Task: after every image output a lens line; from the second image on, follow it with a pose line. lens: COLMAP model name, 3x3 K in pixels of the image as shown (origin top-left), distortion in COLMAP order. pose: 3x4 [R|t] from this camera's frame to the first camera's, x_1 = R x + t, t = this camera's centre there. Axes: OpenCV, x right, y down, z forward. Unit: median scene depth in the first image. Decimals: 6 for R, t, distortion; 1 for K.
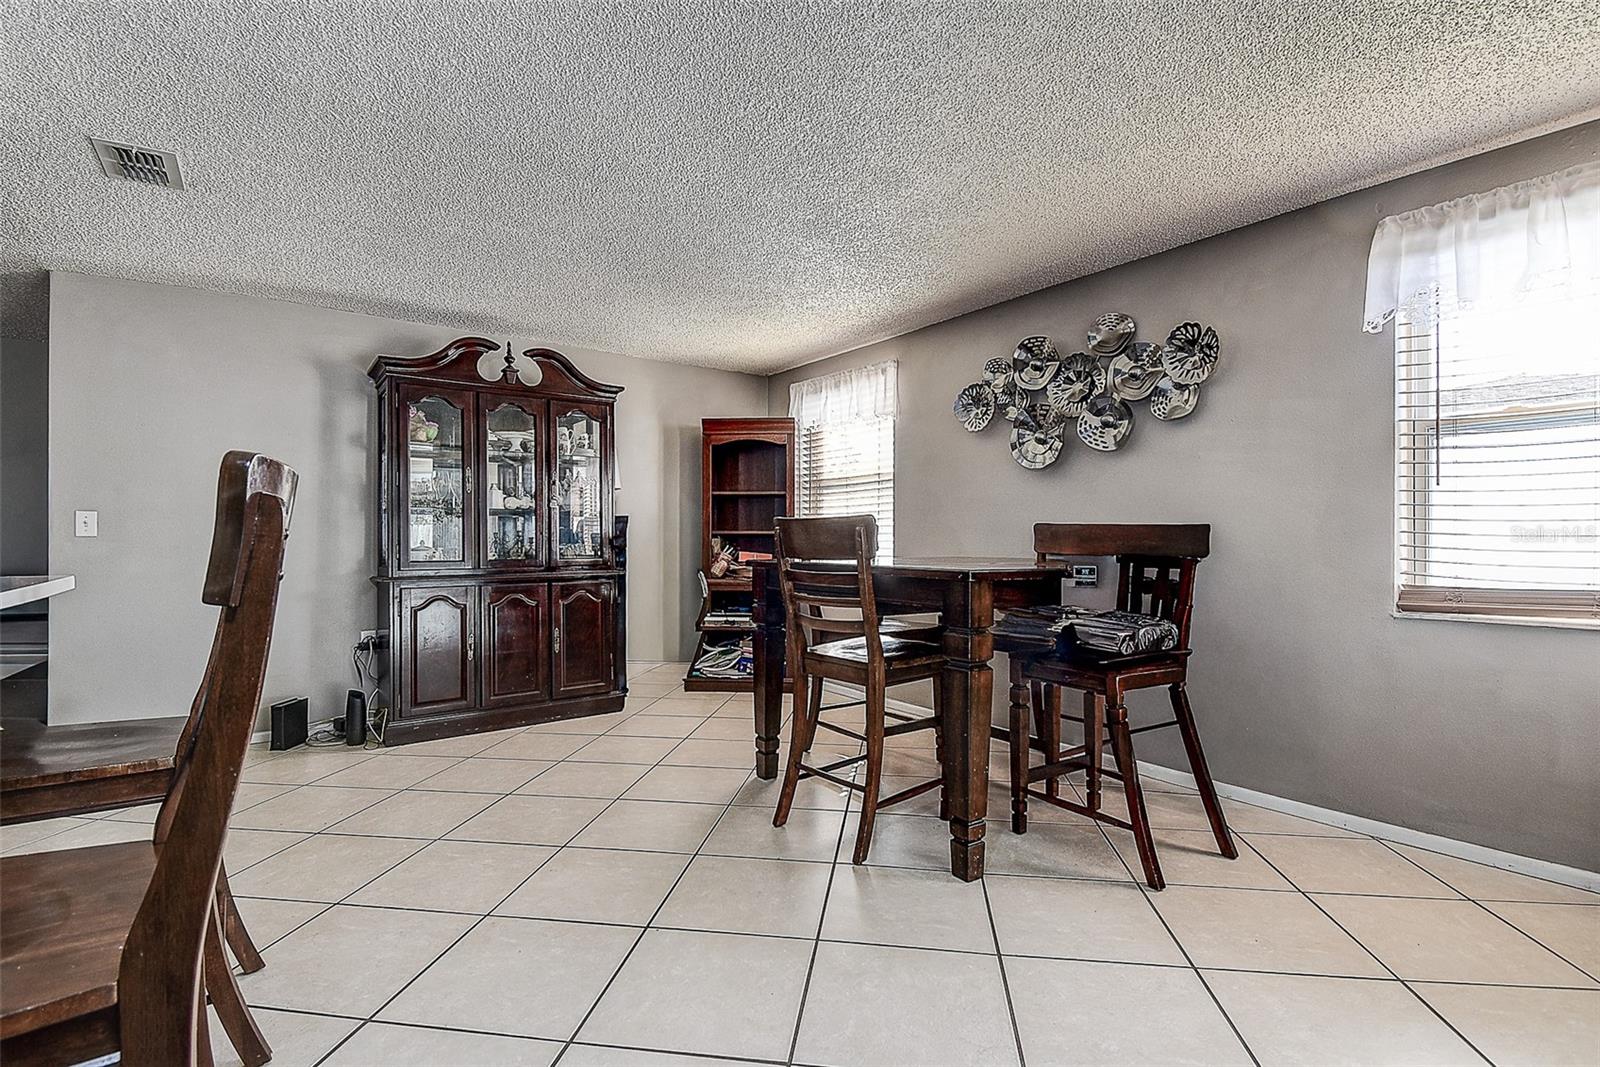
lens RADIAL K [[732.2, 0, 800.0], [0, 732.2, 533.5], [0, 0, 1]] dist [0.001170, -0.015700]
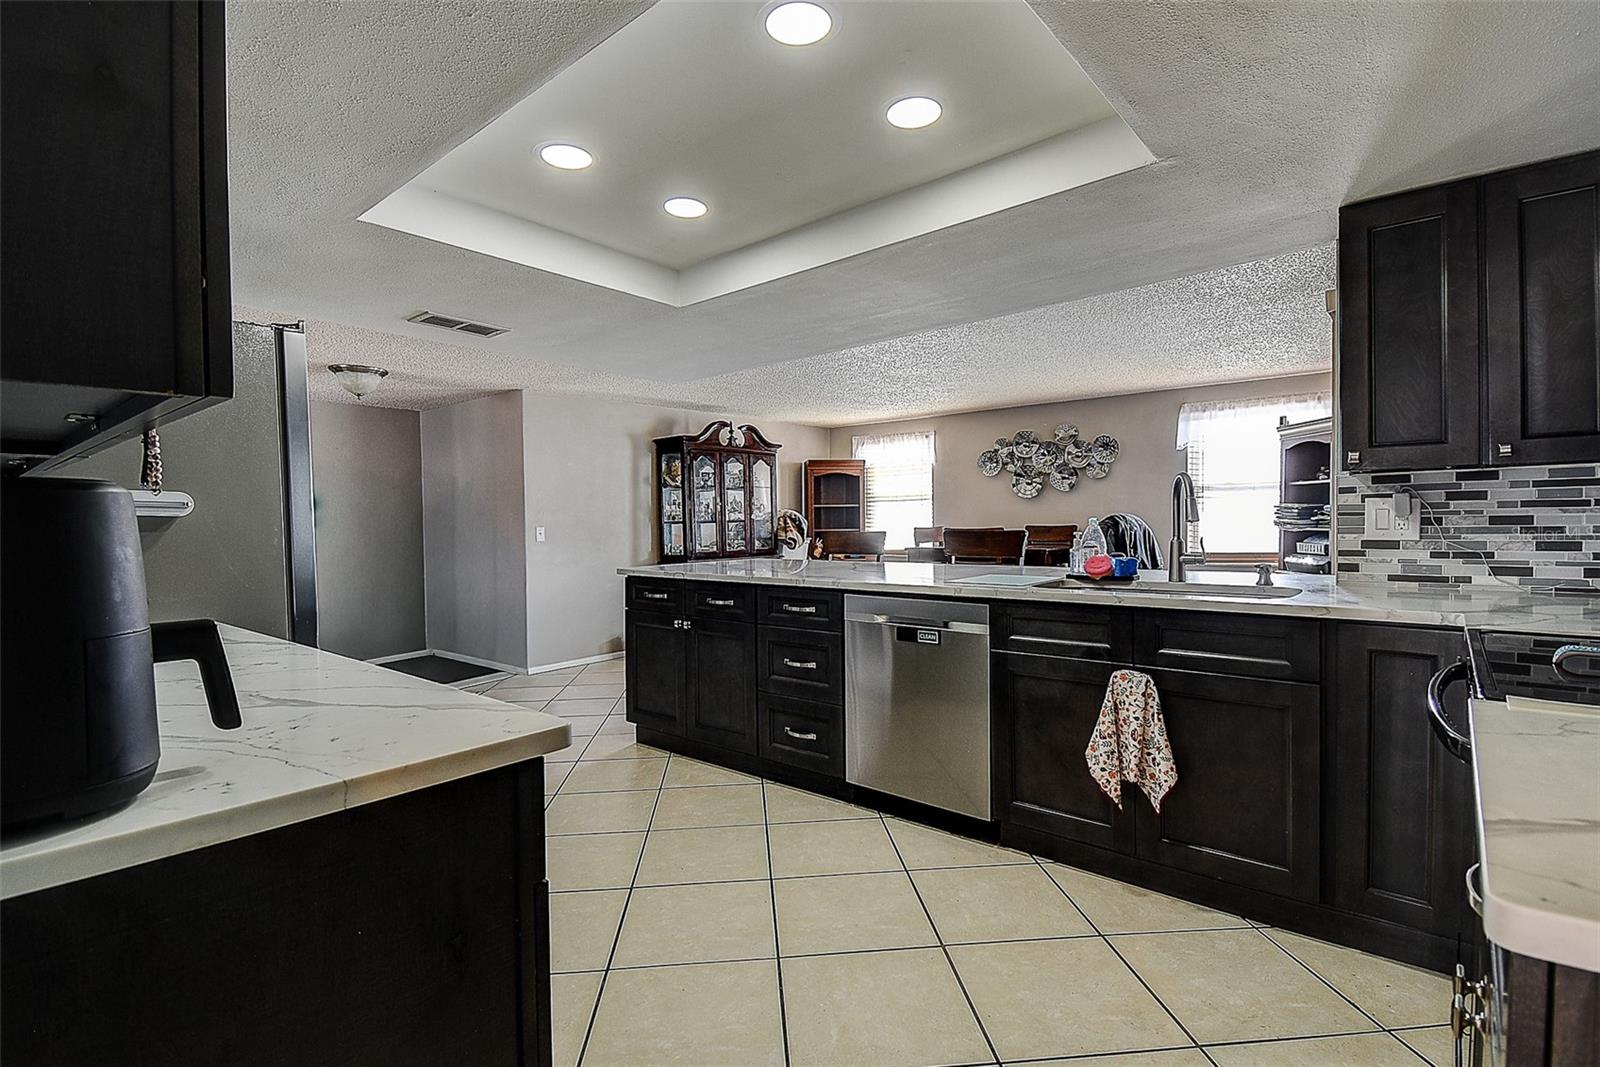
lens RADIAL K [[762.0, 0, 800.0], [0, 762.0, 533.5], [0, 0, 1]] dist [0.021057, -0.000832]
pose [[0.976380, -0.016889, 0.215399, -0.710209], [0.013463, 0.999759, 0.017363, -0.035044], [-0.215640, -0.014053, 0.976372, -0.868445]]
